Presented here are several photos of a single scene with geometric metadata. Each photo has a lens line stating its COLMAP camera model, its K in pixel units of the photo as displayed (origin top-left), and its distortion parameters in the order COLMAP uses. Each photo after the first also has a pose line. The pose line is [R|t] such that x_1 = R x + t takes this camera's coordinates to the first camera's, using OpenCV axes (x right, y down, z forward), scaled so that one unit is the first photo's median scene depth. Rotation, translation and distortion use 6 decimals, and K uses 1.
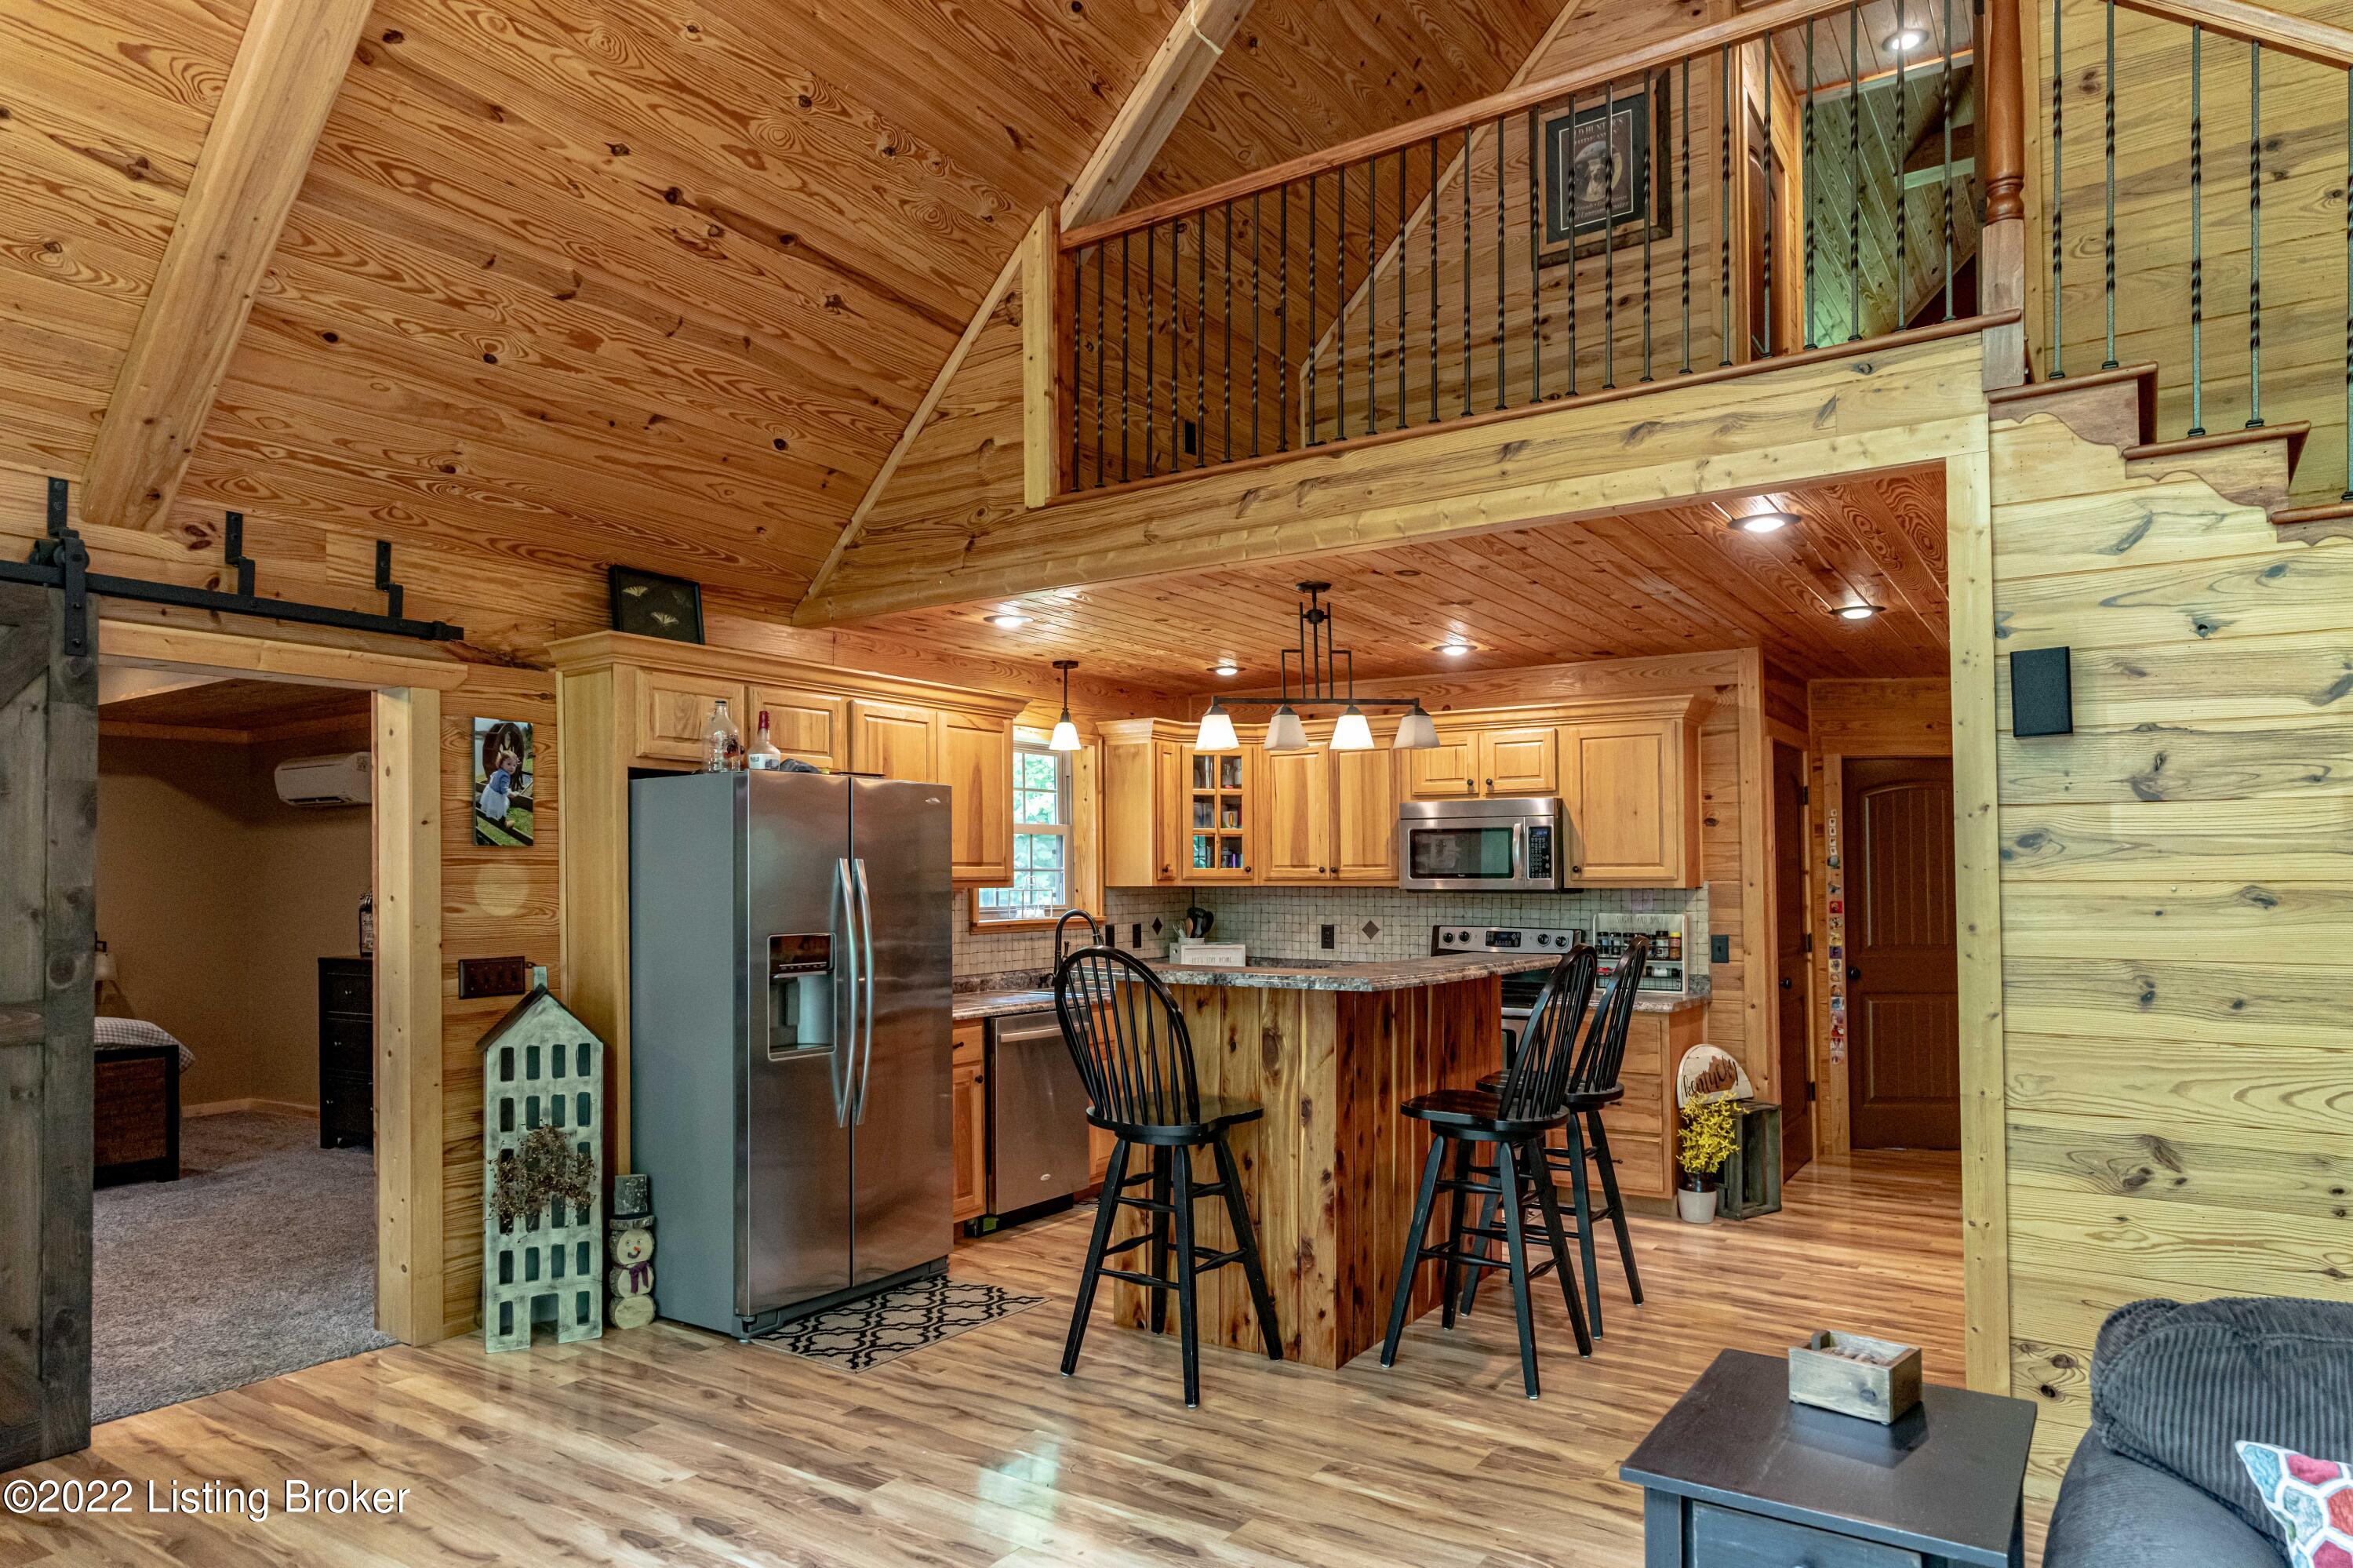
lens RADIAL K [[1418.2, 0, 1171.6], [0, 1418.2, 845.4], [0, 0, 1]] dist [-0.004627, 0.006058]
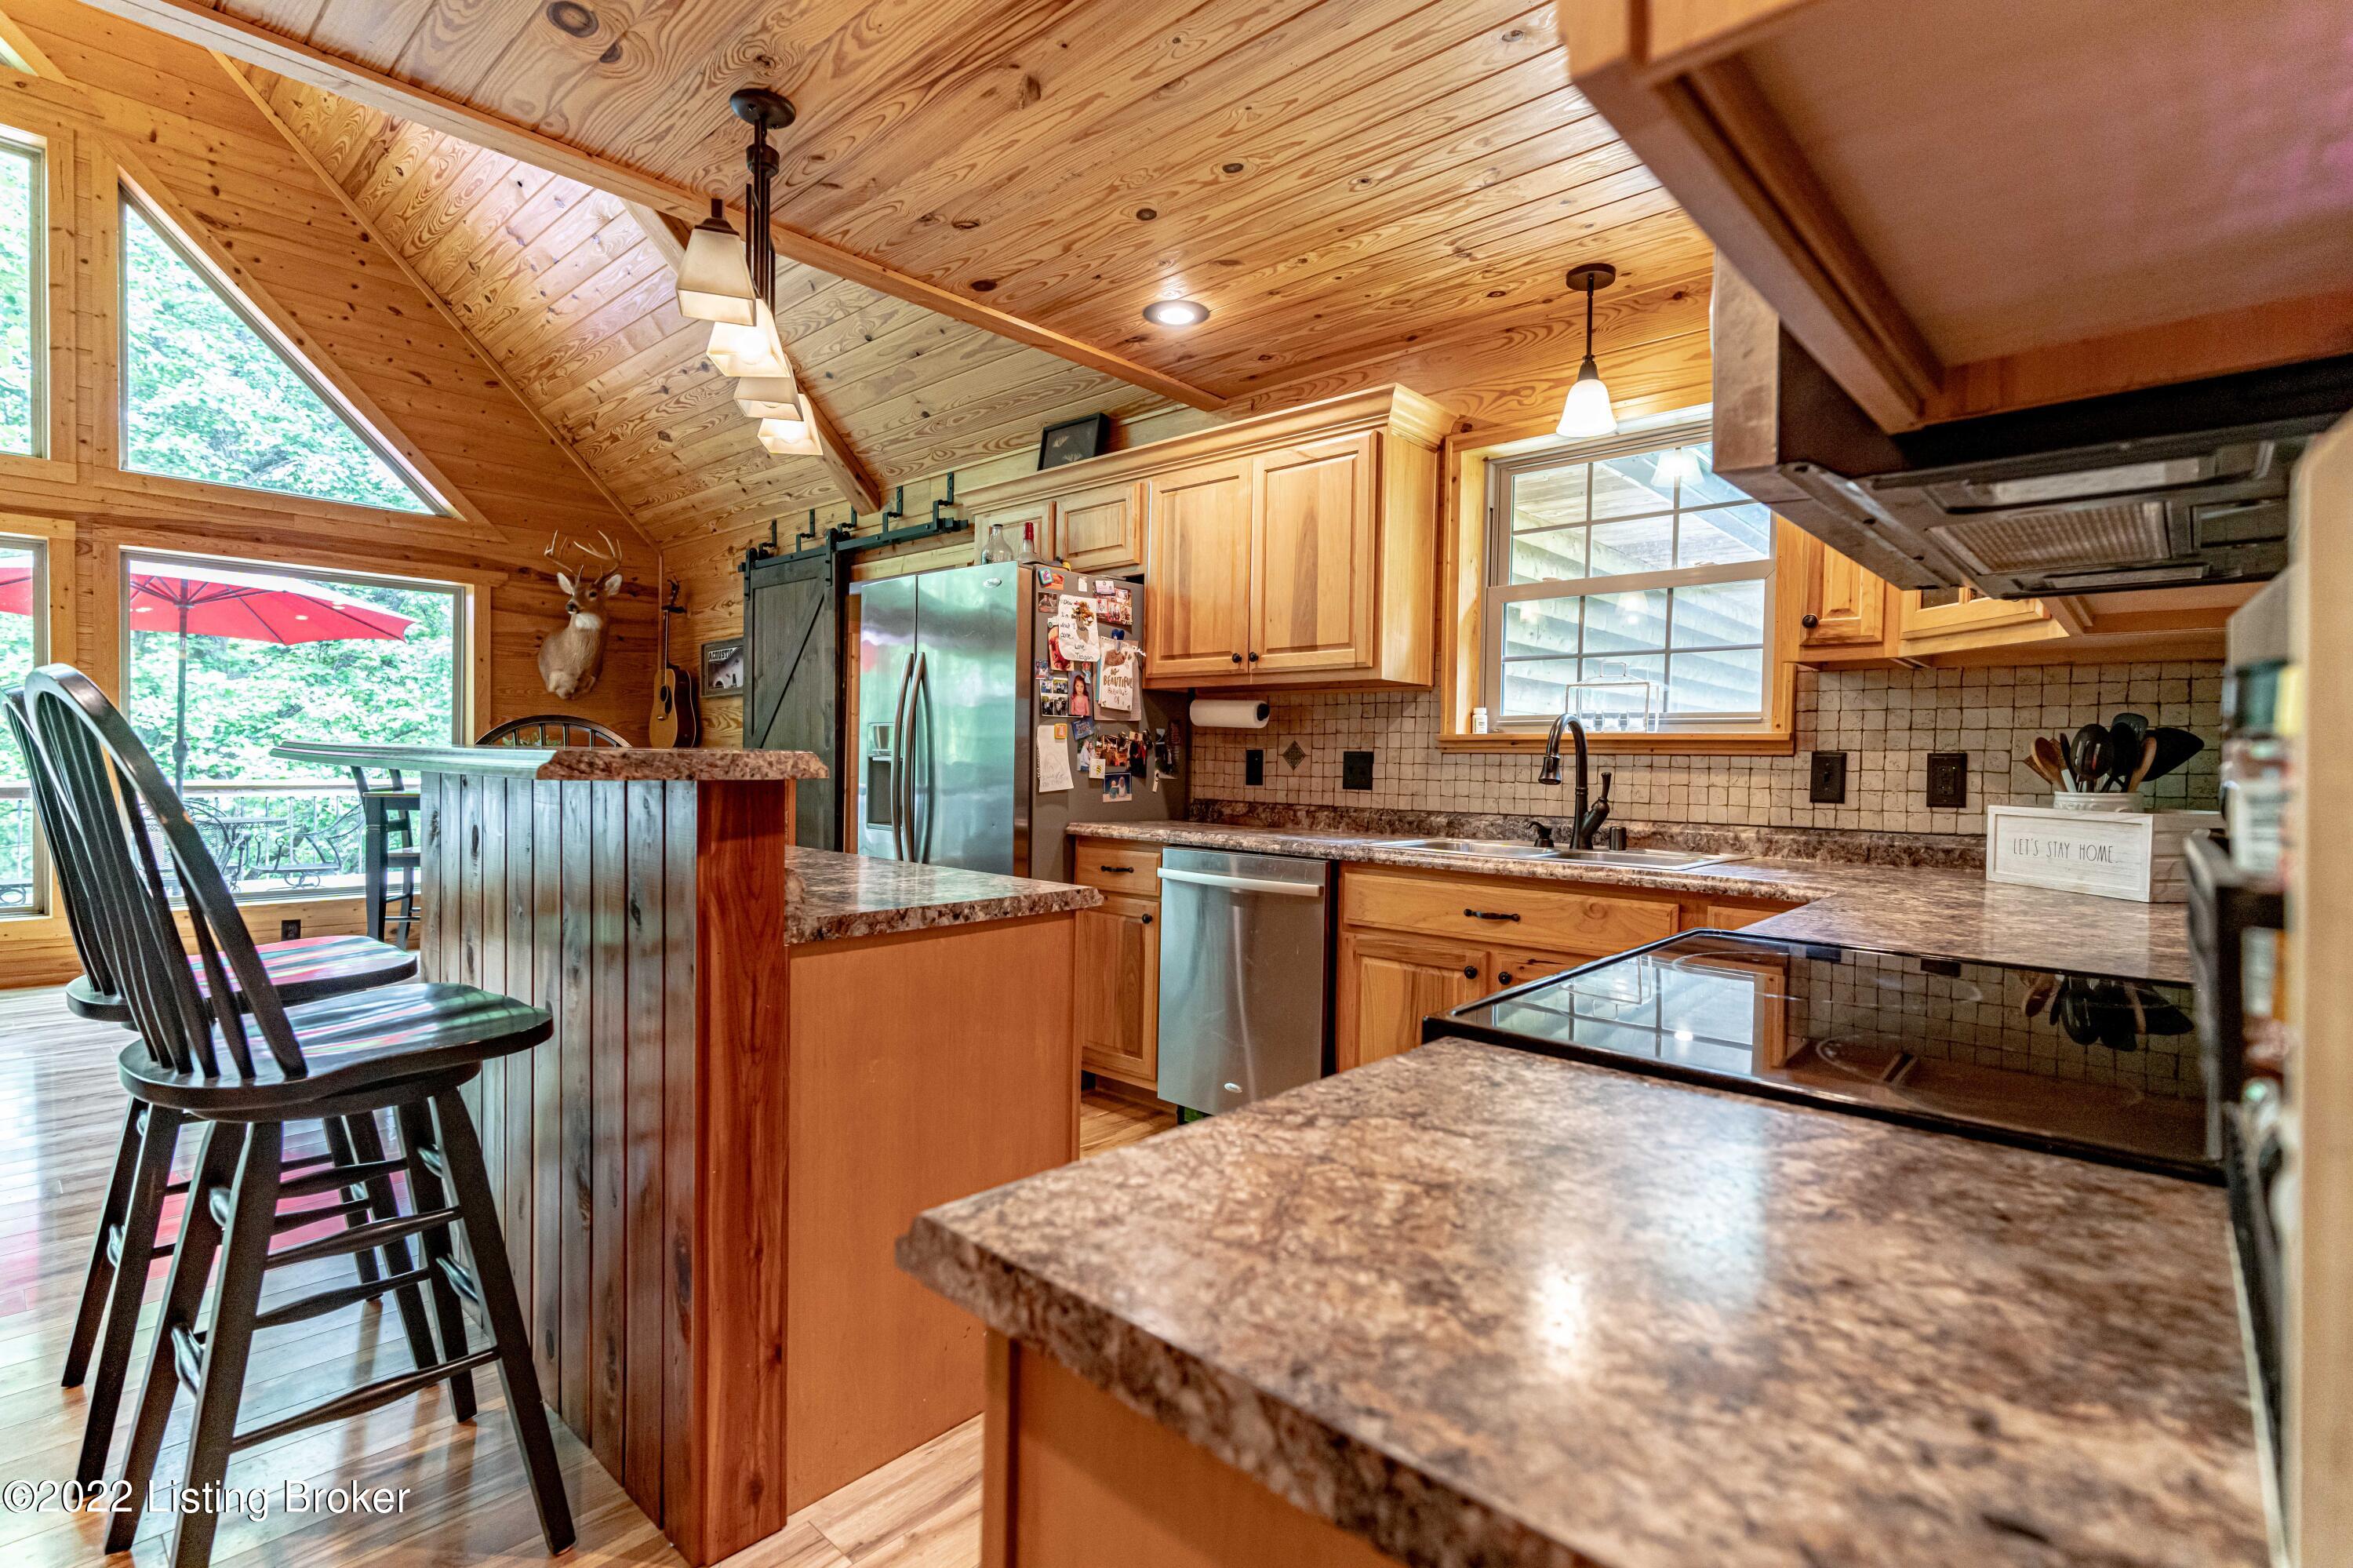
lens RADIAL K [[1119.6, 0, 1177.7], [0, 1119.6, 780.2], [0, 0, 1]] dist [0.002628, 0.000266]
pose [[-0.143019, 0.020619, -0.989505, 0.450642], [0.007224, 0.999778, 0.019789, 0.070457], [0.989694, -0.004318, -0.143136, 1.039871]]
